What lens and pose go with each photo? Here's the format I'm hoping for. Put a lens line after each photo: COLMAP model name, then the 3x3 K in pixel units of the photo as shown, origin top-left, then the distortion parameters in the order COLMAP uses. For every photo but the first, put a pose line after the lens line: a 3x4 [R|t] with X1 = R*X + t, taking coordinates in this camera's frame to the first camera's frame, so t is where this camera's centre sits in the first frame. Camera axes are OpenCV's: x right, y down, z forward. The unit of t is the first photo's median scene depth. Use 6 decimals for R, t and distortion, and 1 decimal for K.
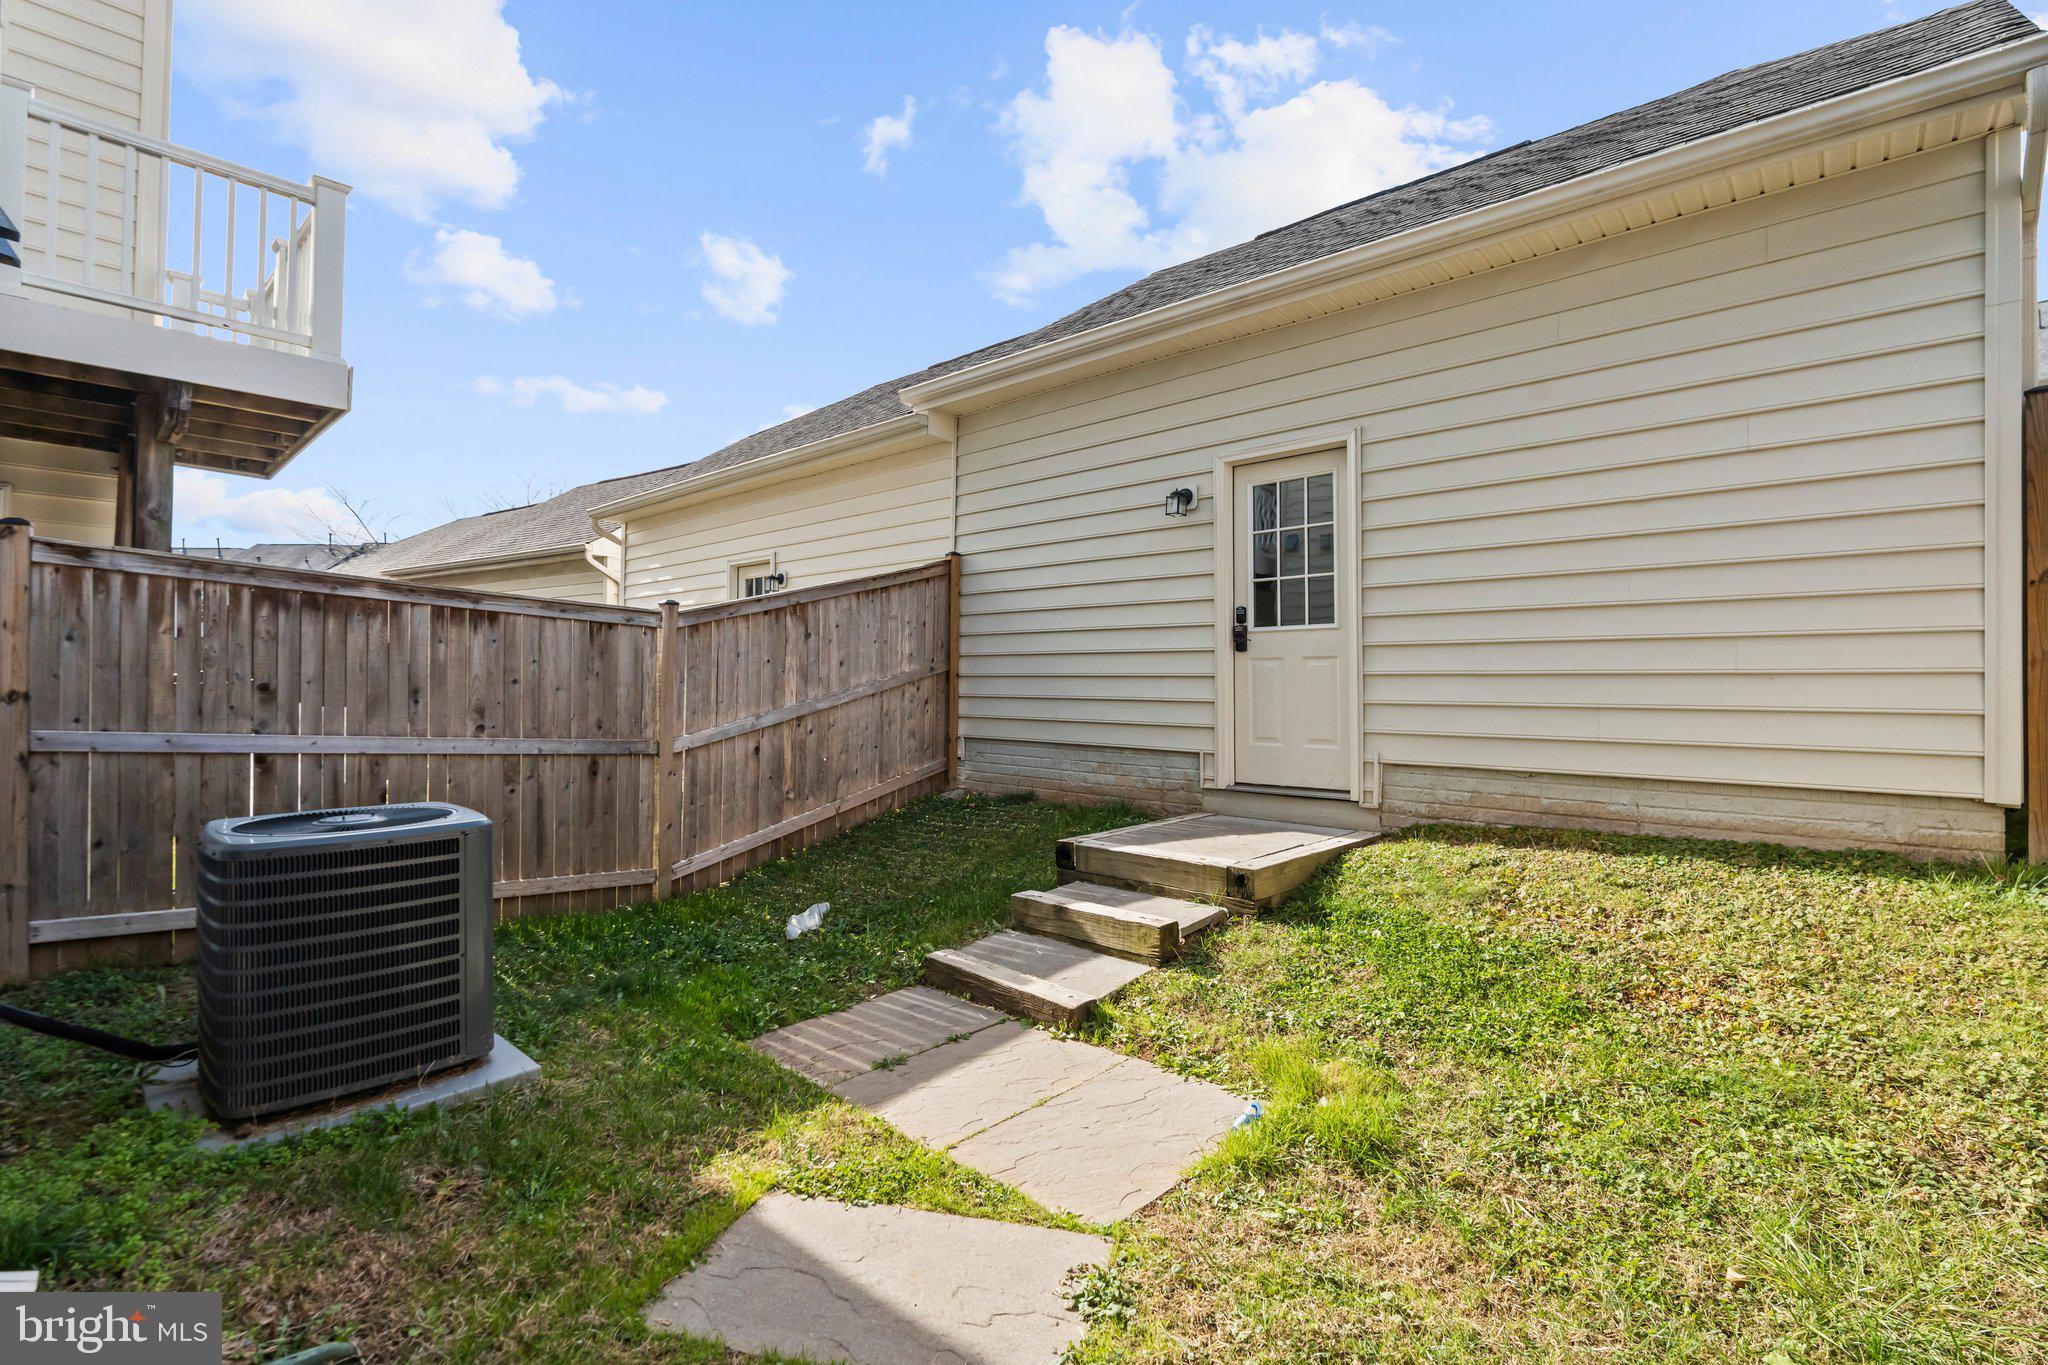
lens RADIAL K [[946.0, 0, 1029.8], [0, 946.0, 691.5], [0, 0, 1]] dist [-0.001638, 0.000071]
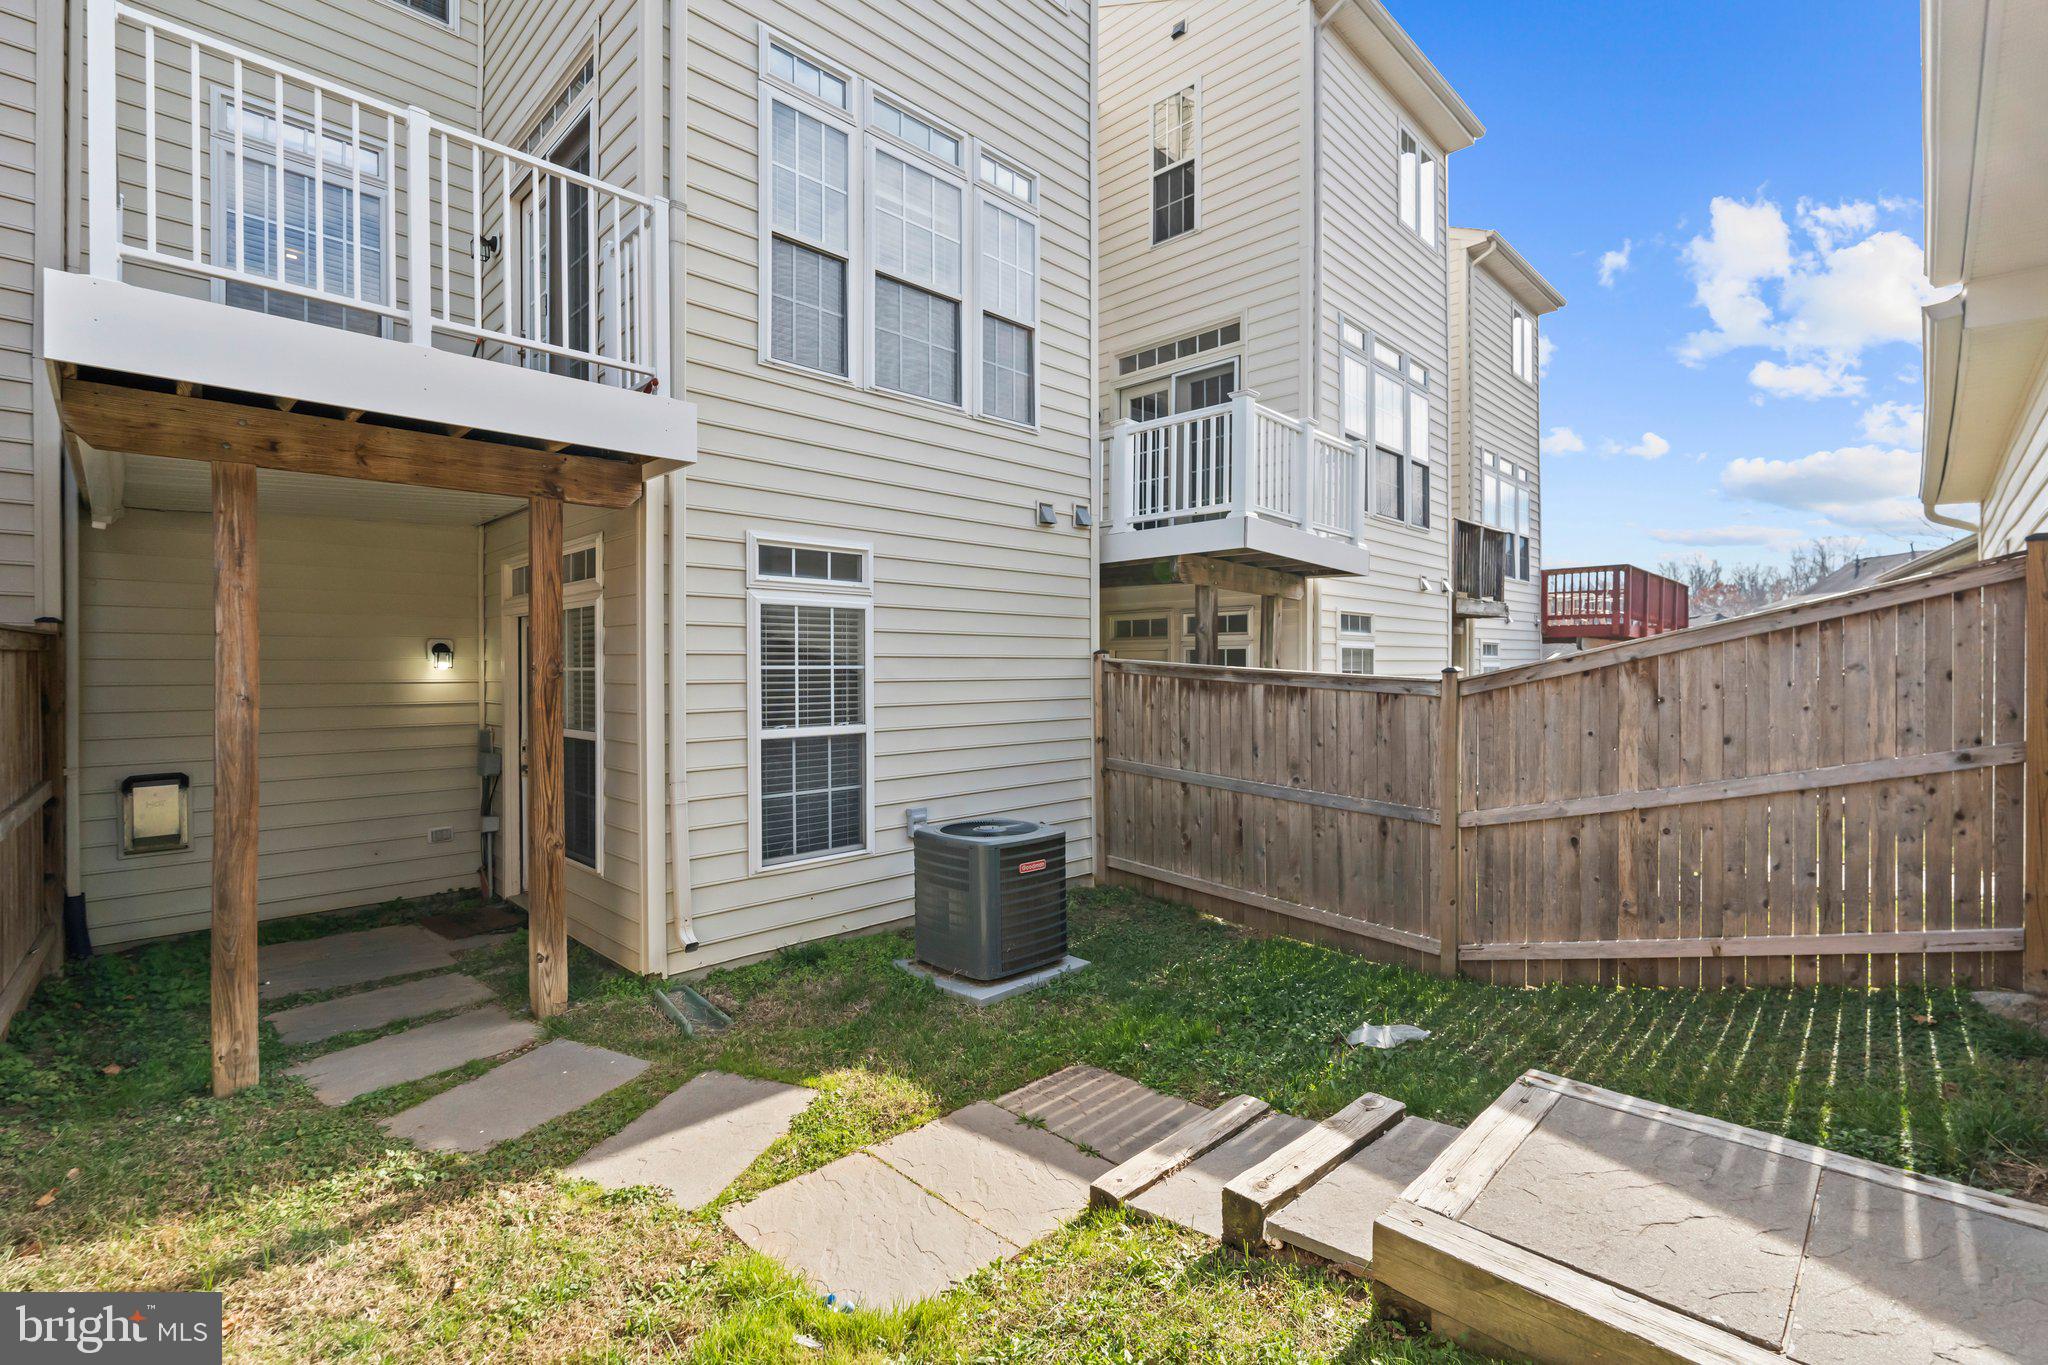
lens RADIAL K [[904.7, 0, 1025.9], [0, 904.7, 669.3], [0, 0, 1]] dist [-0.004586, 0.000423]
pose [[-0.035048, -0.003902, -0.999378, 0.605144], [-0.004661, 0.999982, -0.003741, -0.097761], [0.999375, 0.004527, -0.035066, 0.653231]]
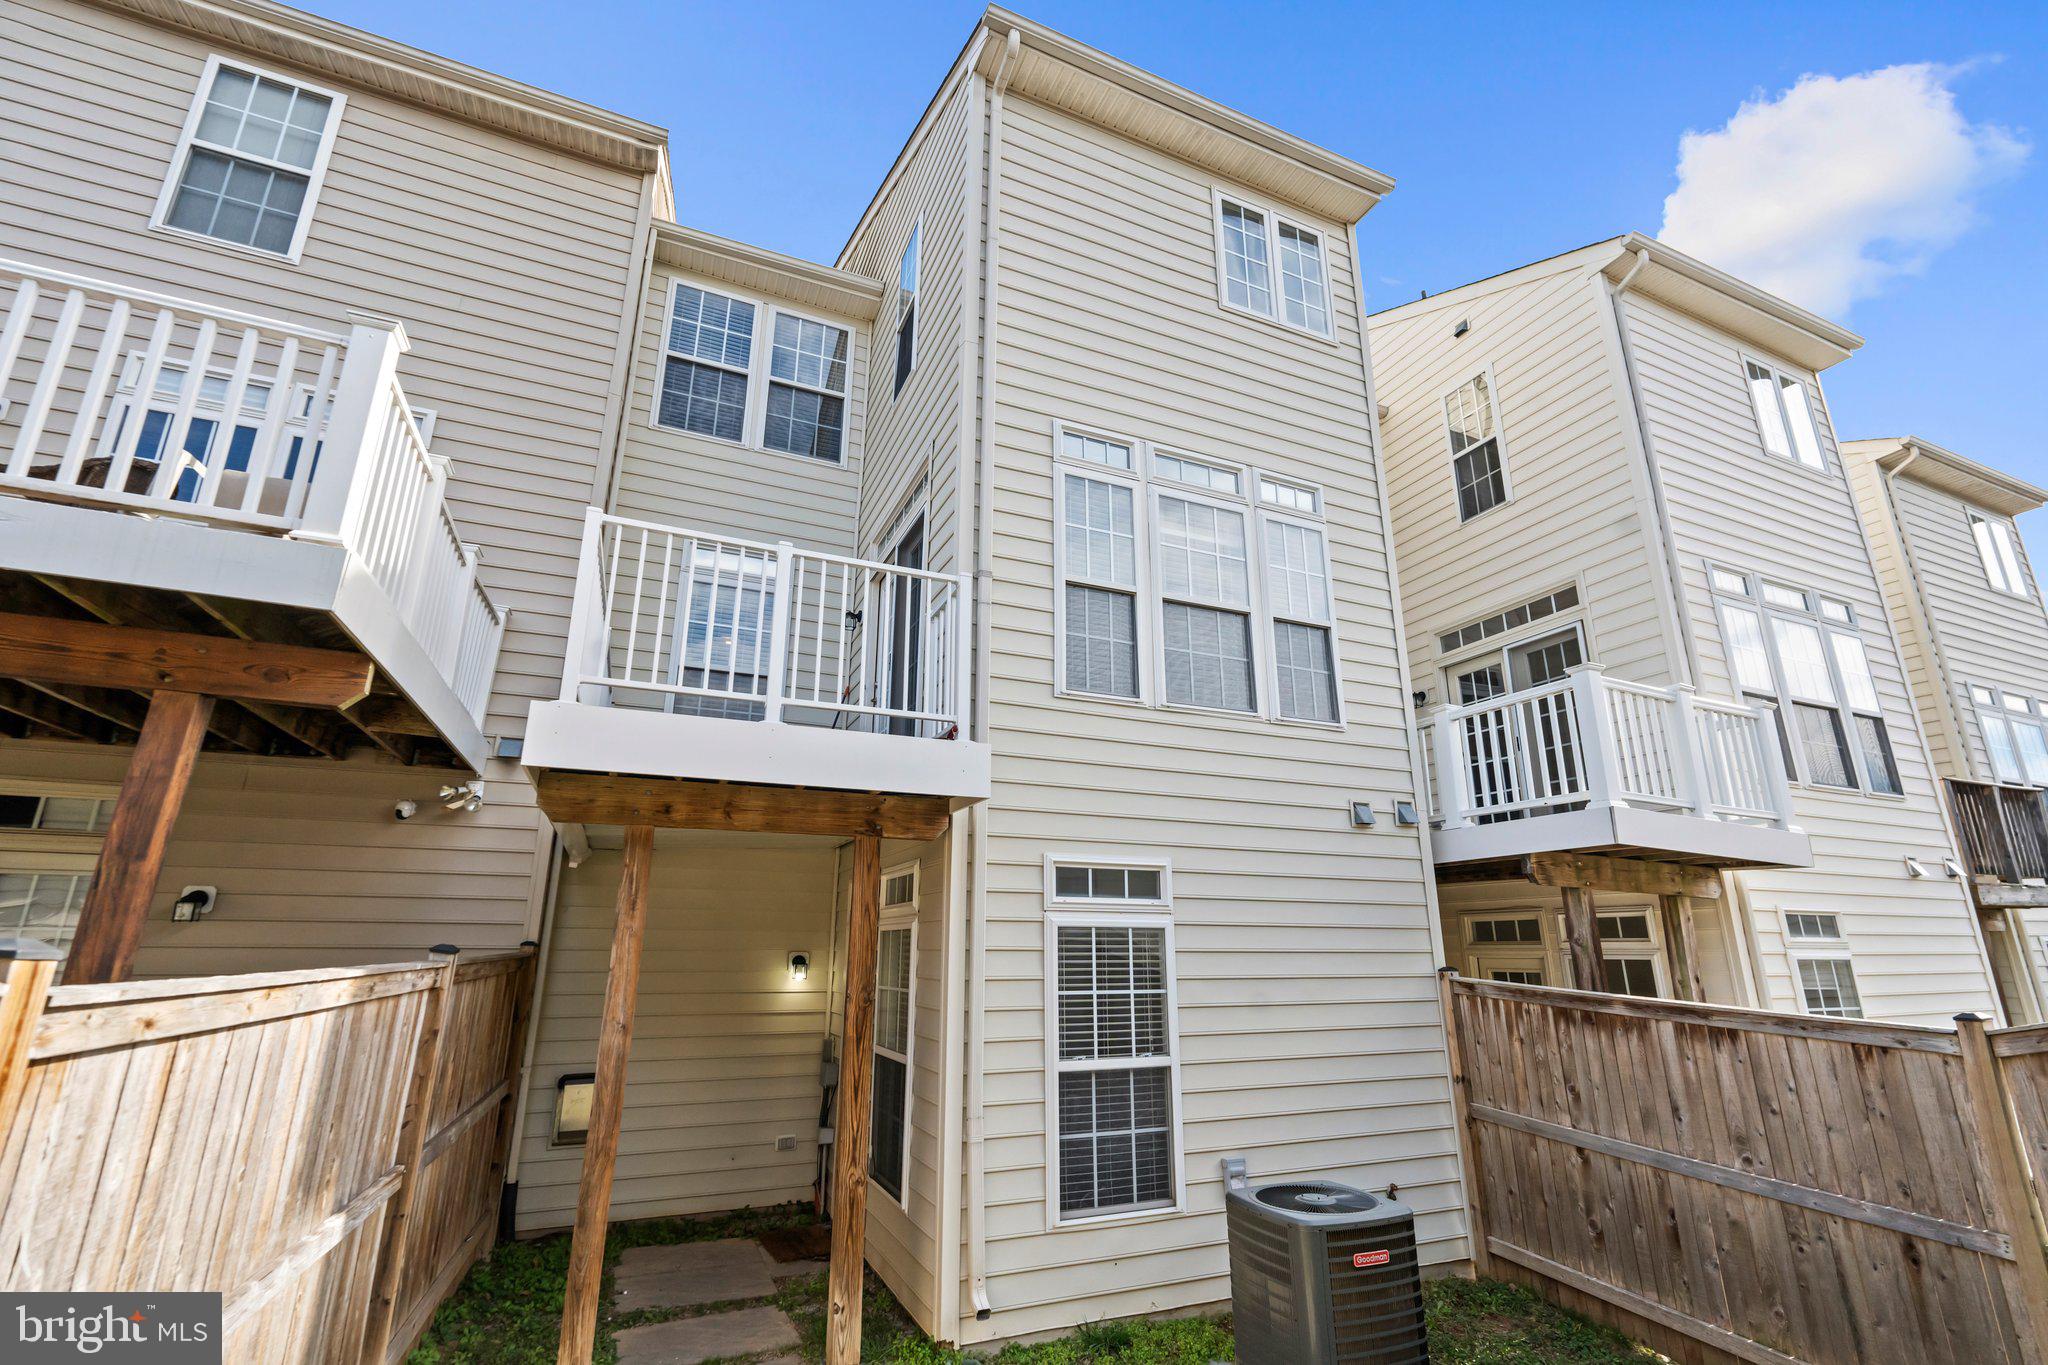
lens RADIAL K [[896.1, 0, 1026.7], [0, 896.1, 688.6], [0, 0, 1]] dist [-0.004832, 0.000151]
pose [[-0.401386, -0.263034, -0.877327, 0.572041], [-0.011645, 0.959264, -0.282272, -0.144684], [0.915835, -0.103083, -0.388099, 0.706895]]
